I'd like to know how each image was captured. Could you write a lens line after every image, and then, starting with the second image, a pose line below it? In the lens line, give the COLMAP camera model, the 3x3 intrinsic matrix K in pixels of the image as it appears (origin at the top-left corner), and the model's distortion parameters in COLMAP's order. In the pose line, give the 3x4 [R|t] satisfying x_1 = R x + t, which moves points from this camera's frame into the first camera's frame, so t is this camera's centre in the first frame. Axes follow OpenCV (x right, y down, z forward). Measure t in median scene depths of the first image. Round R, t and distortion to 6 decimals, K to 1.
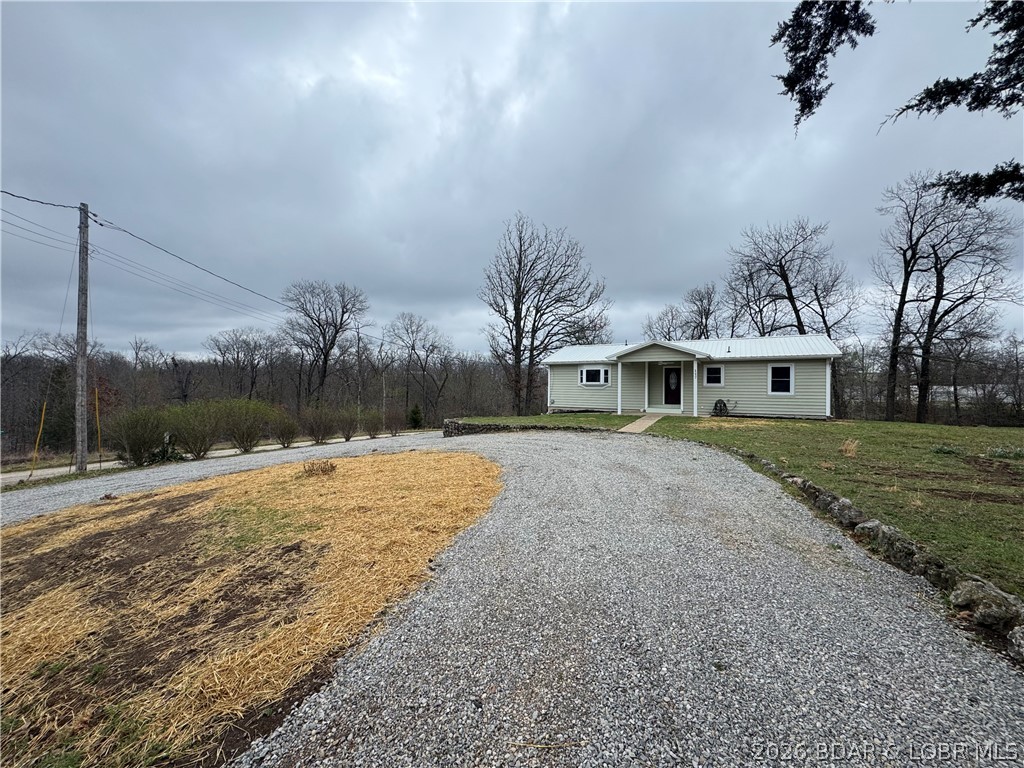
lens RADIAL K [[407.2, 0, 513.3], [0, 407.2, 383.3], [0, 0, 1]] dist [-0.002392, 0.000004]
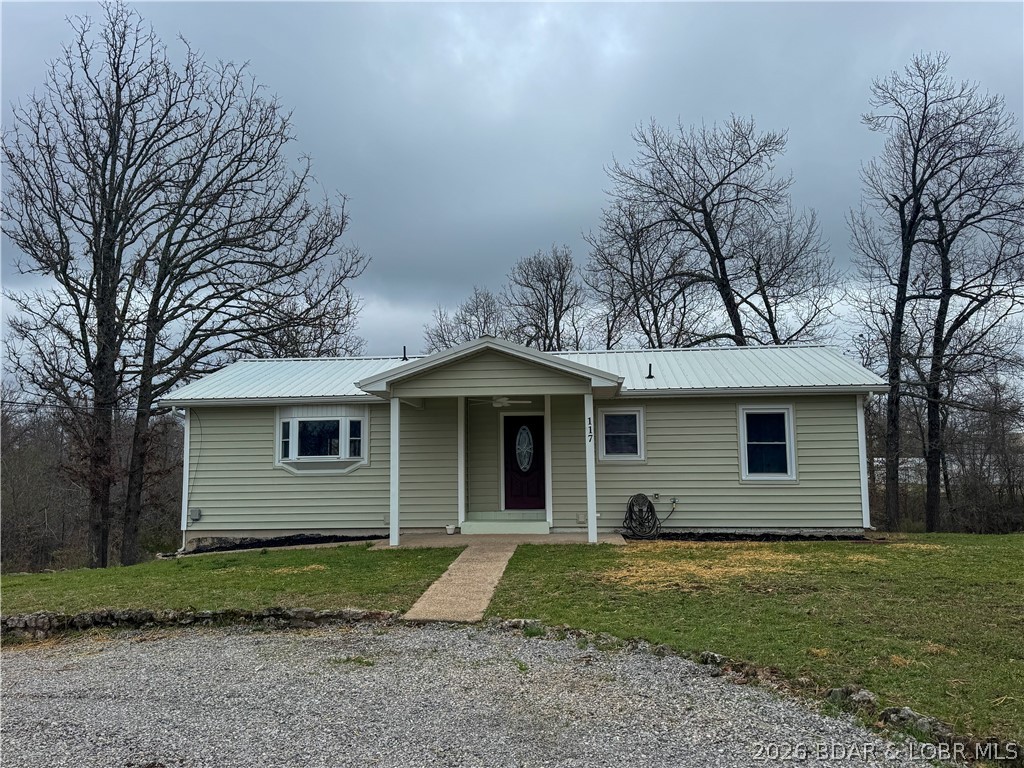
lens RADIAL K [[860.0, 0, 515.5], [0, 860.0, 381.4], [0, 0, 1]] dist [0.067466, -0.051054]
pose [[0.911546, 0.022216, 0.410597, 0.031742], [0.015680, 0.995935, -0.088697, 0.001637], [-0.410898, 0.087290, 0.907493, 0.179274]]
